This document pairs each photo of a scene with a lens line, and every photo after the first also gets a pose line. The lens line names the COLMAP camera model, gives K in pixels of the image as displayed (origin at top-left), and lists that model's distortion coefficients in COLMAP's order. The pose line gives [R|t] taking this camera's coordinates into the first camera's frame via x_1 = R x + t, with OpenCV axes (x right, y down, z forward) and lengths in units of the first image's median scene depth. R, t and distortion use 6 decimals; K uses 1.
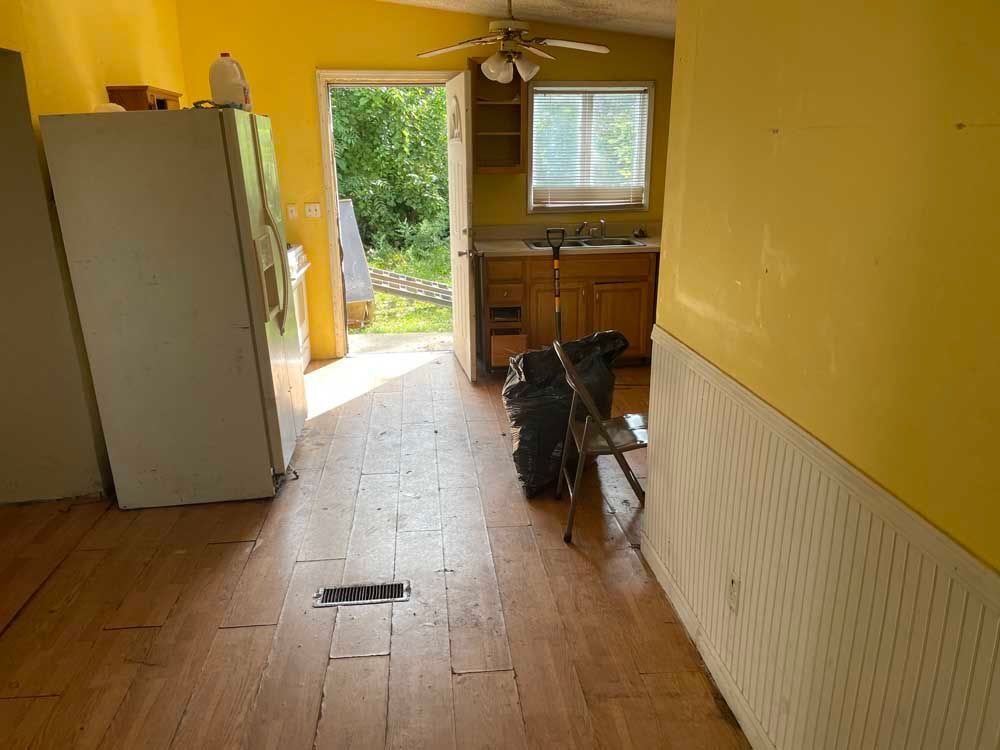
lens RADIAL K [[750.3, 0, 500.0], [0, 750.3, 375.0], [0, 0, 1]] dist [-0.004698, -0.000602]
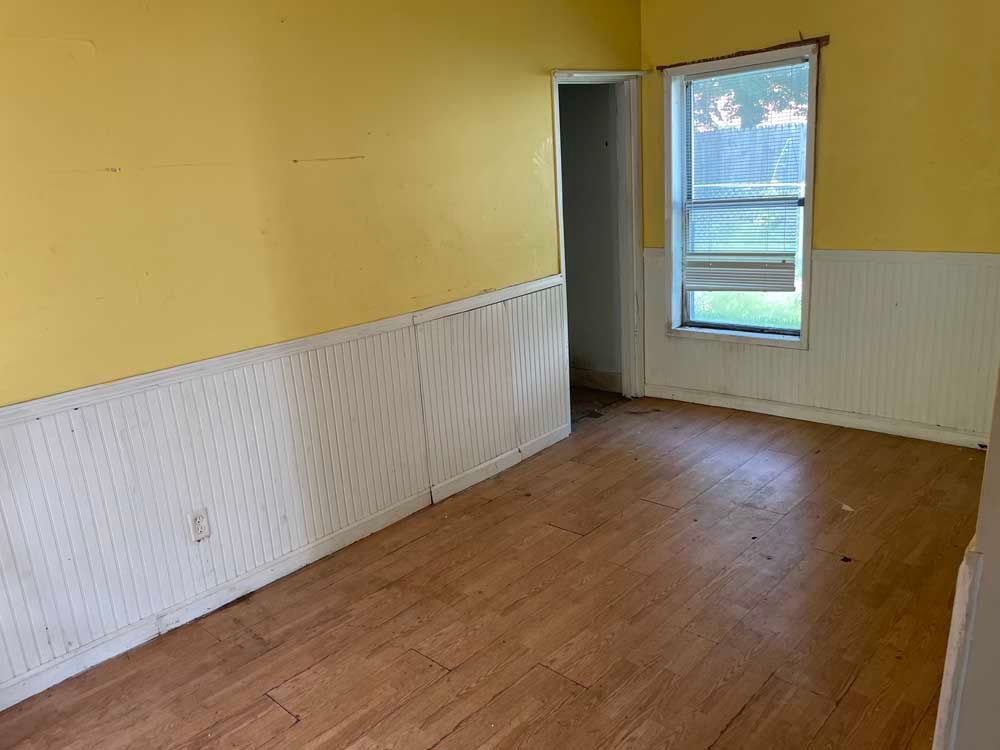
lens RADIAL K [[750.3, 0, 500.0], [0, 750.3, 375.0], [0, 0, 1]] dist [-0.004698, -0.000602]
pose [[-0.654532, -0.148012, 0.741404, -0.820678], [0.286576, 0.858897, 0.424465, -0.285371], [-0.699616, 0.490294, -0.519759, 1.050611]]
